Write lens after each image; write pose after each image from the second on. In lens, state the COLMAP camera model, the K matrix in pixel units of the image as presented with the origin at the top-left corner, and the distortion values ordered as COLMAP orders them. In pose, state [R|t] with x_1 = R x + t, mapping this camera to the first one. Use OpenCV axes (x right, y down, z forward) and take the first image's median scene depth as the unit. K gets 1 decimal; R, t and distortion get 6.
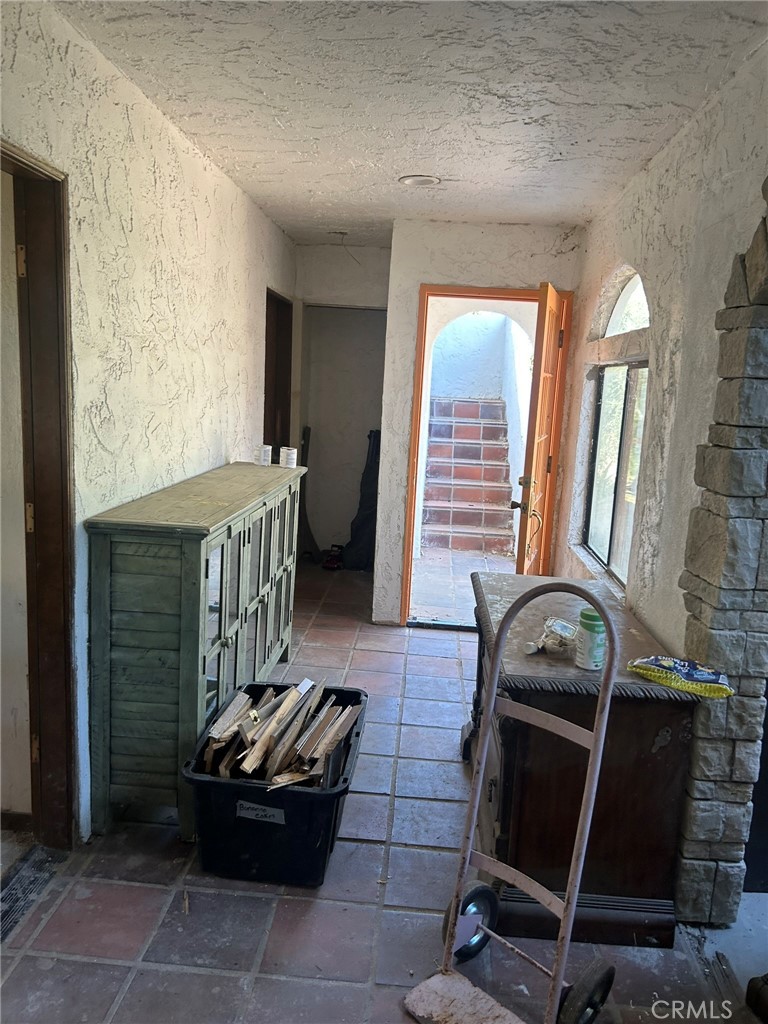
lens RADIAL K [[772.5, 0, 378.8], [0, 772.5, 505.6], [0, 0, 1]] dist [0.047974, -0.061275]
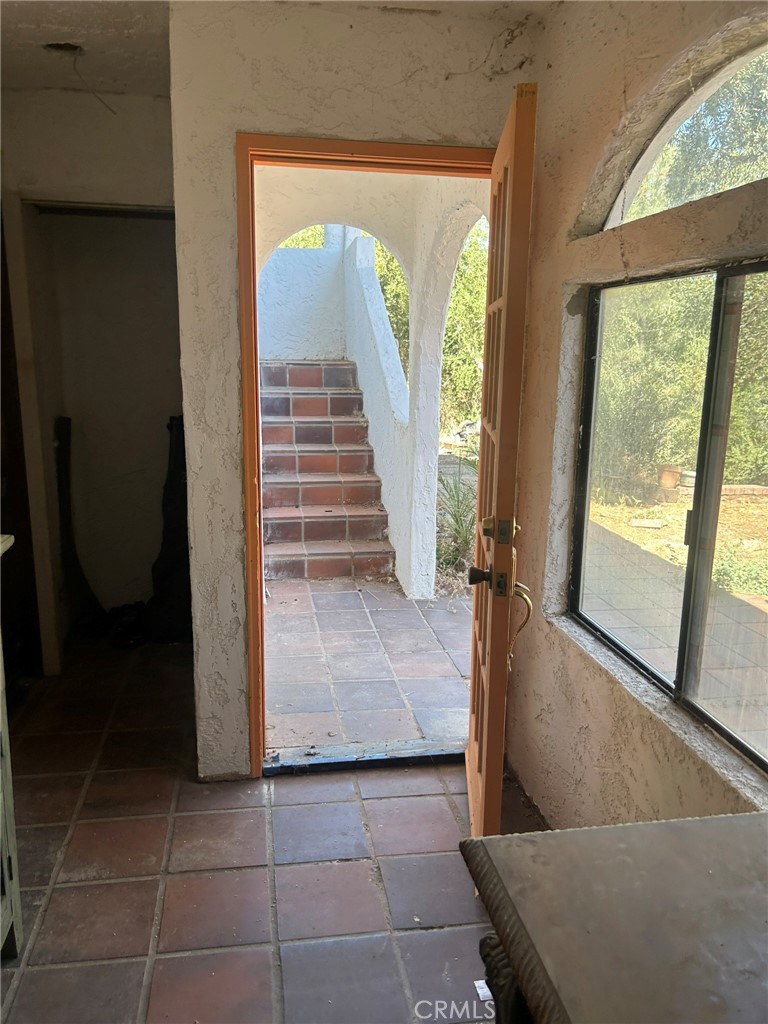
lens RADIAL K [[772.5, 0, 373.7], [0, 772.5, 521.2], [0, 0, 1]] dist [0.047974, -0.061275]
pose [[0.972977, -0.088067, 0.213449, 0.010370], [0.073676, 0.994497, 0.074482, -0.063603], [-0.218834, -0.056743, 0.974111, 0.452913]]
